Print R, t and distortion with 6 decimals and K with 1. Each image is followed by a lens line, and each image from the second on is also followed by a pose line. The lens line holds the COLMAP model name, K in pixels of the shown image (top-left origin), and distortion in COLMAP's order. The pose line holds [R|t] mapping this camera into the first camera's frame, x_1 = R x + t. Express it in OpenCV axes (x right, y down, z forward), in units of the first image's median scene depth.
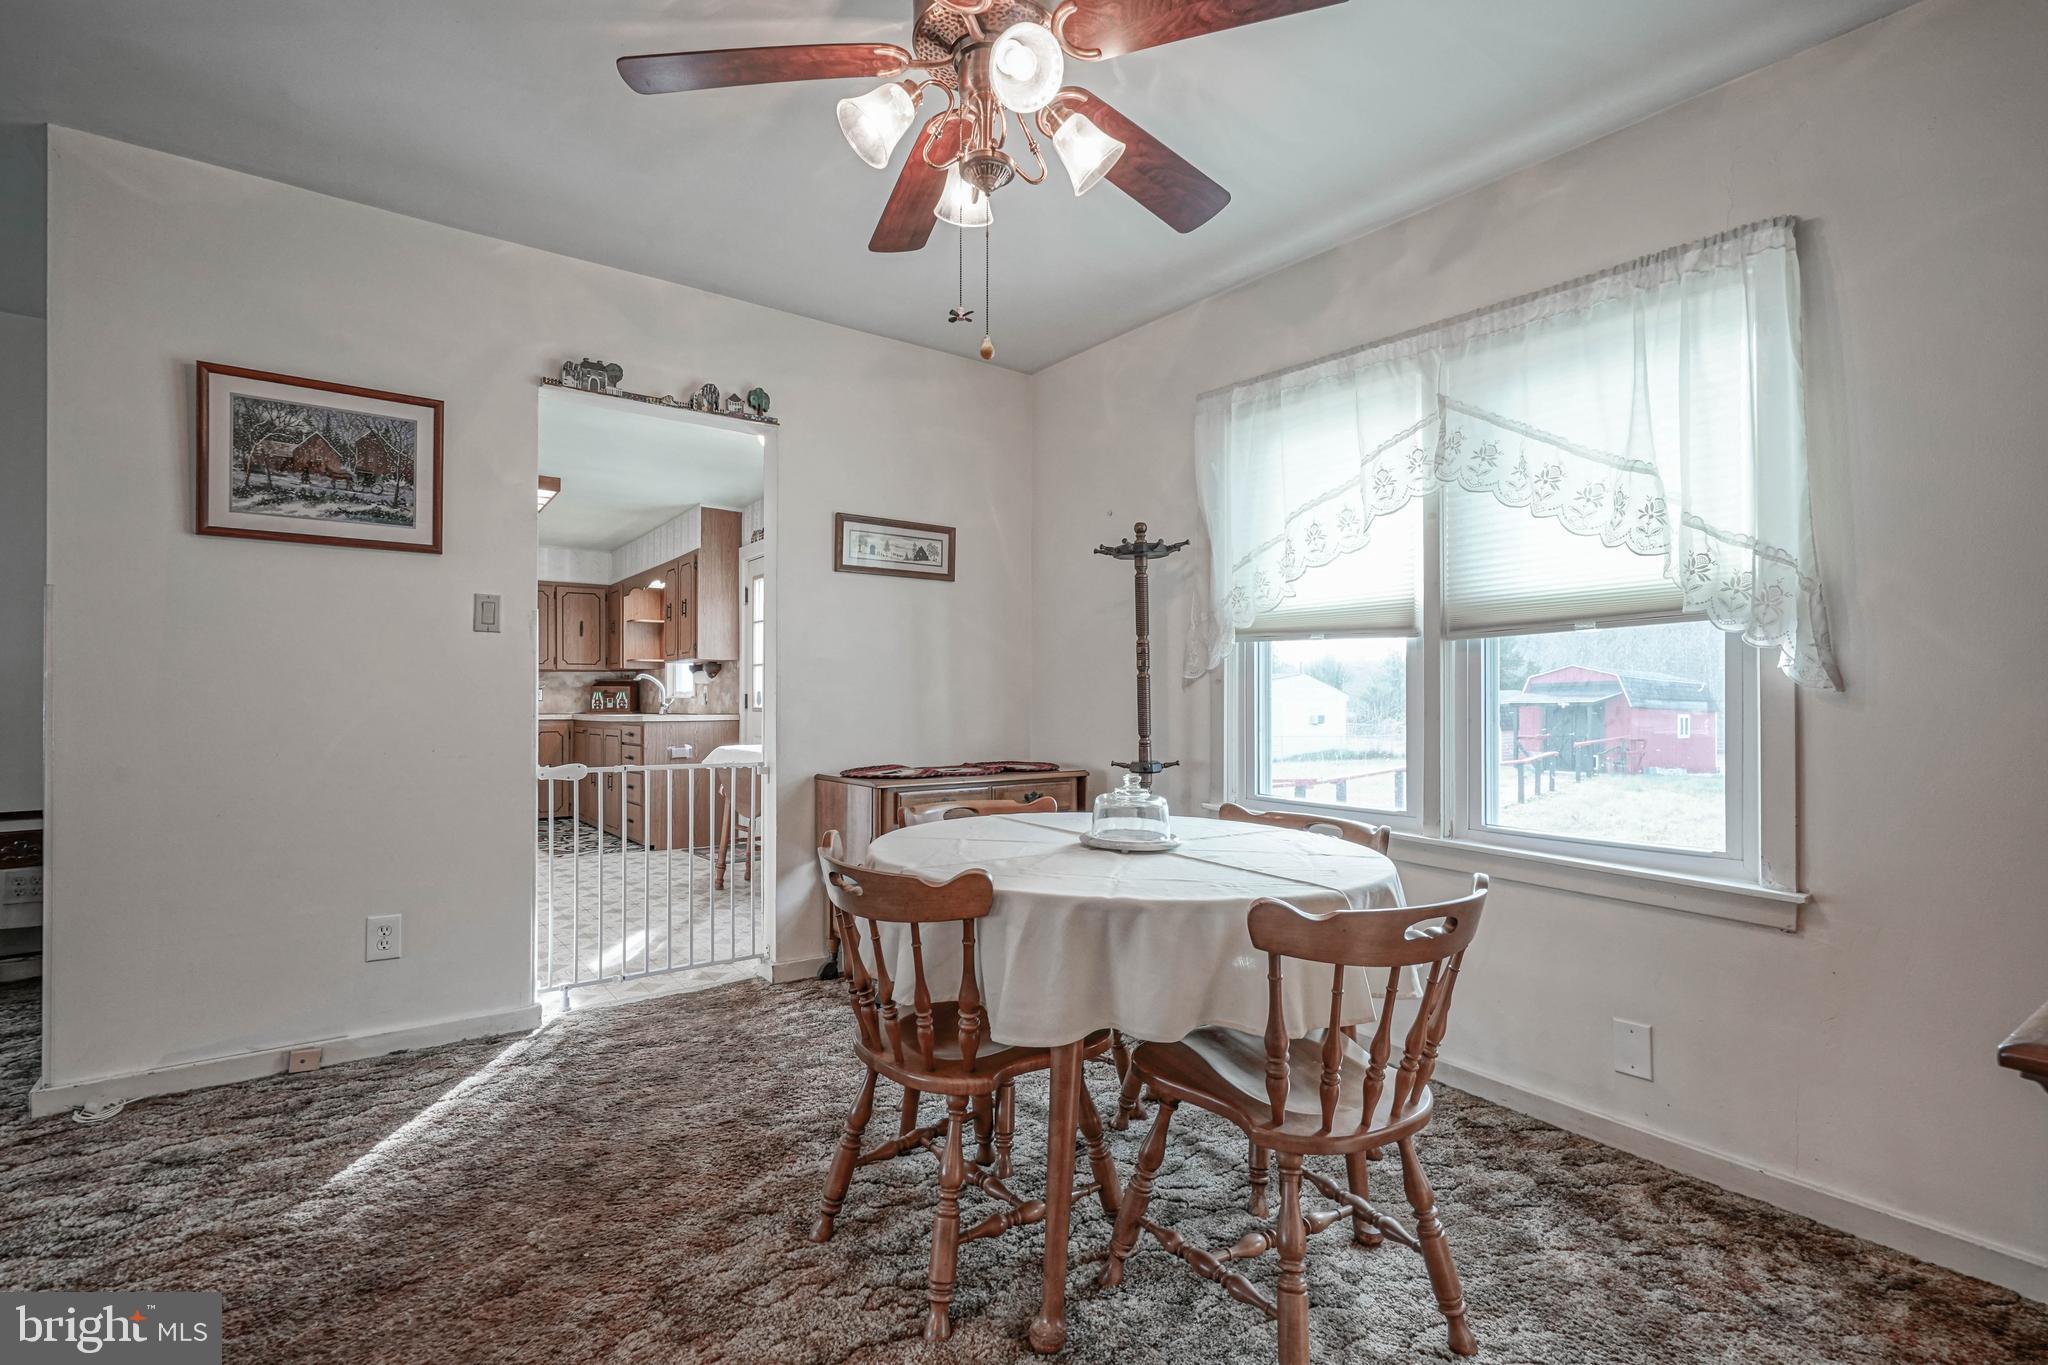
lens RADIAL K [[947.4, 0, 1028.9], [0, 947.4, 690.9], [0, 0, 1]] dist [-0.006058, 0.003453]
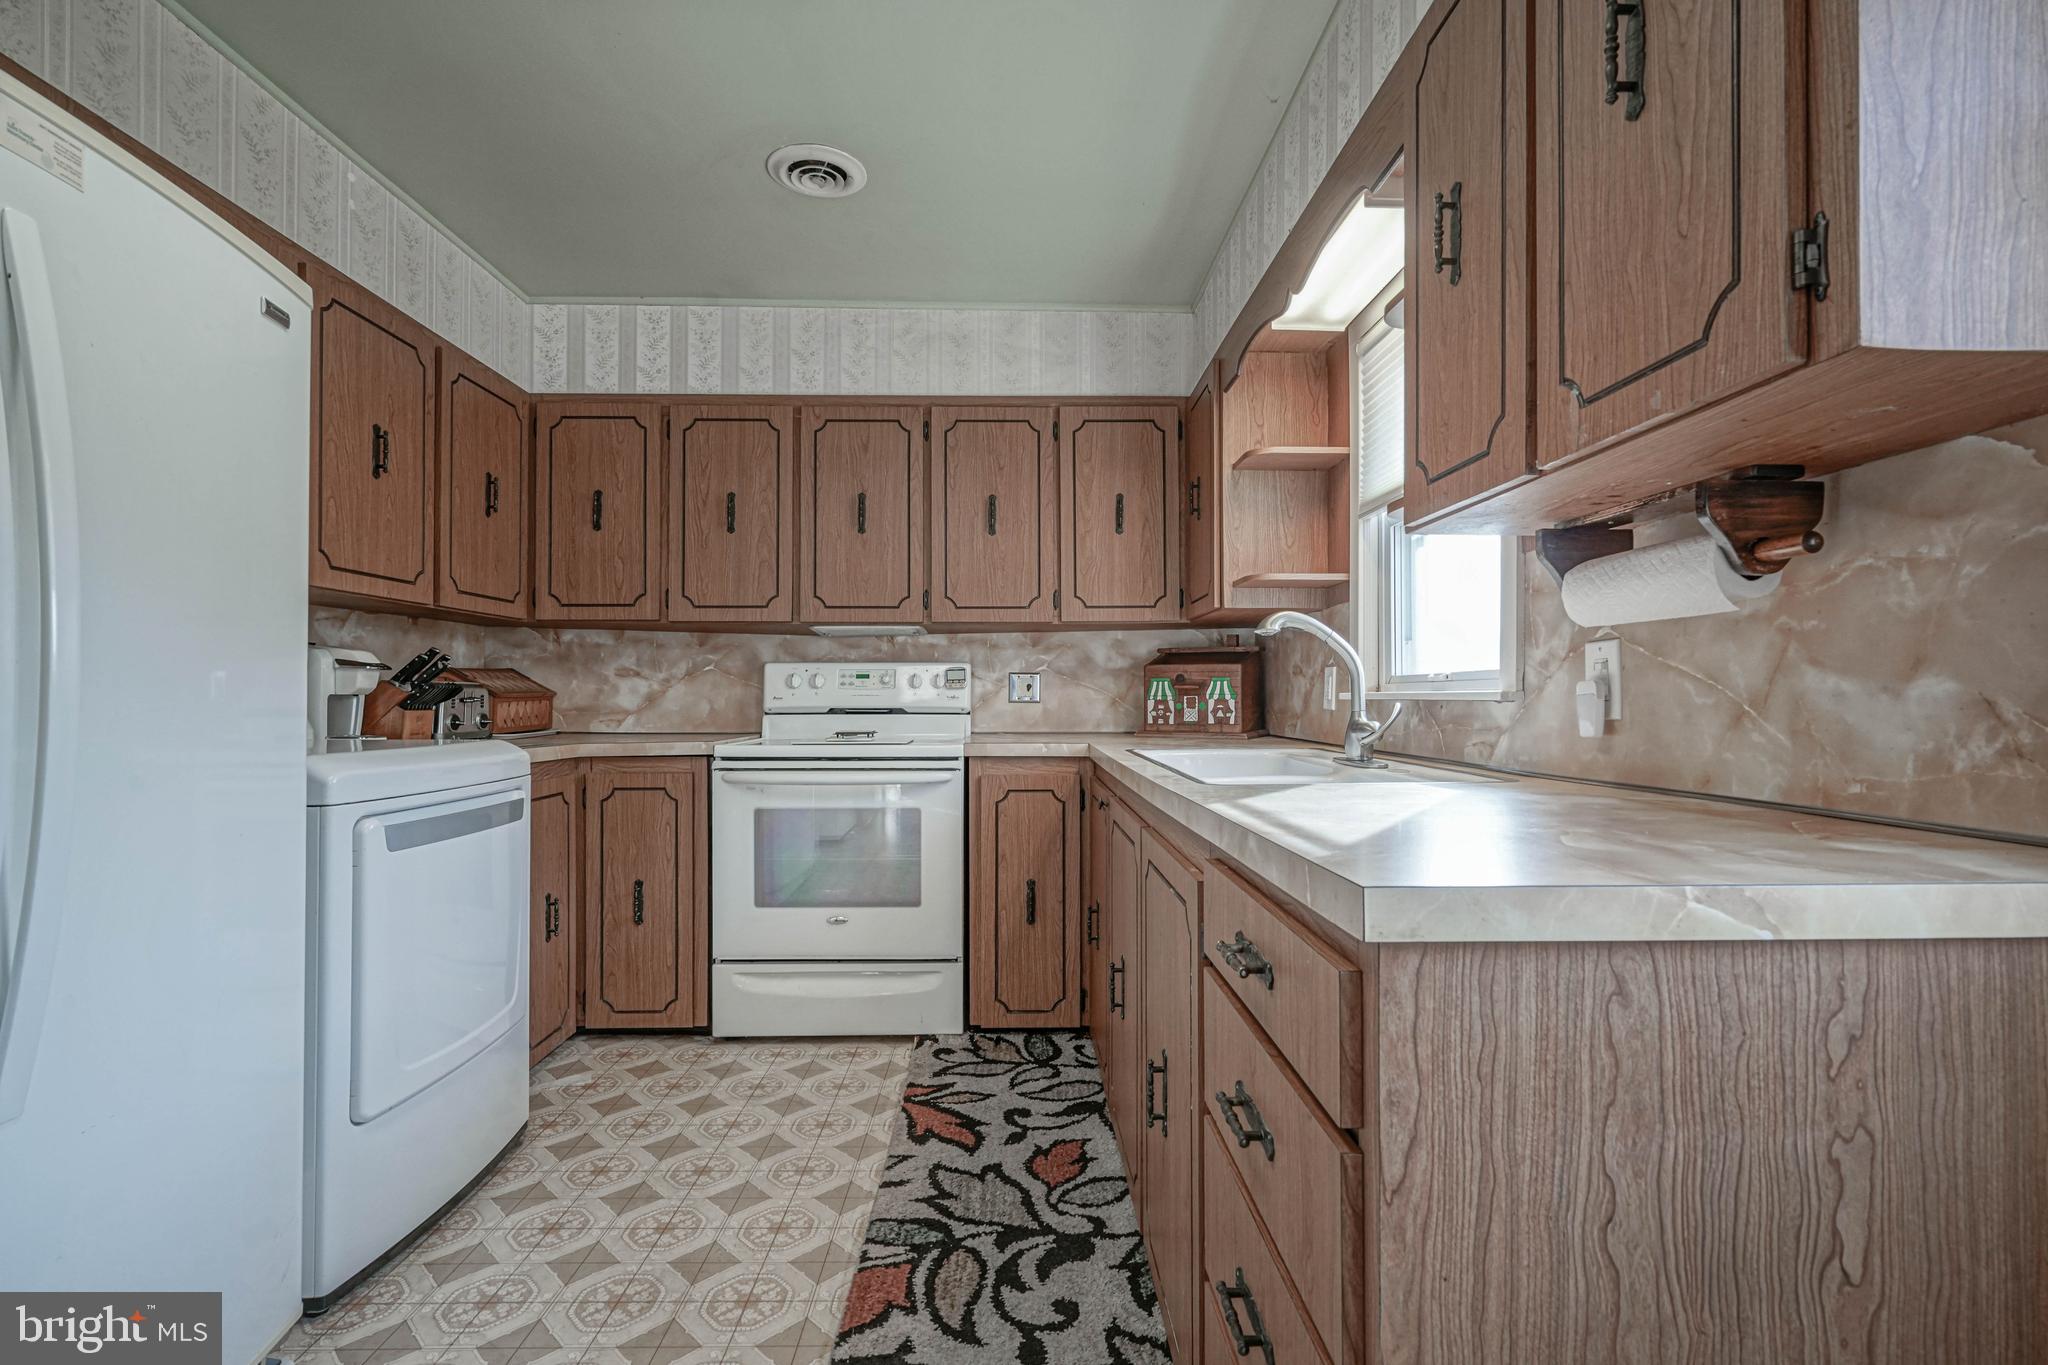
lens RADIAL K [[947.4, 0, 1034.2], [0, 947.4, 683.9], [0, 0, 1]] dist [-0.006058, 0.003453]
pose [[0.817252, -0.005928, -0.576250, -0.278017], [0.007487, 0.999972, 0.000331, 0.002094], [0.576232, -0.004584, 0.817273, 0.659649]]
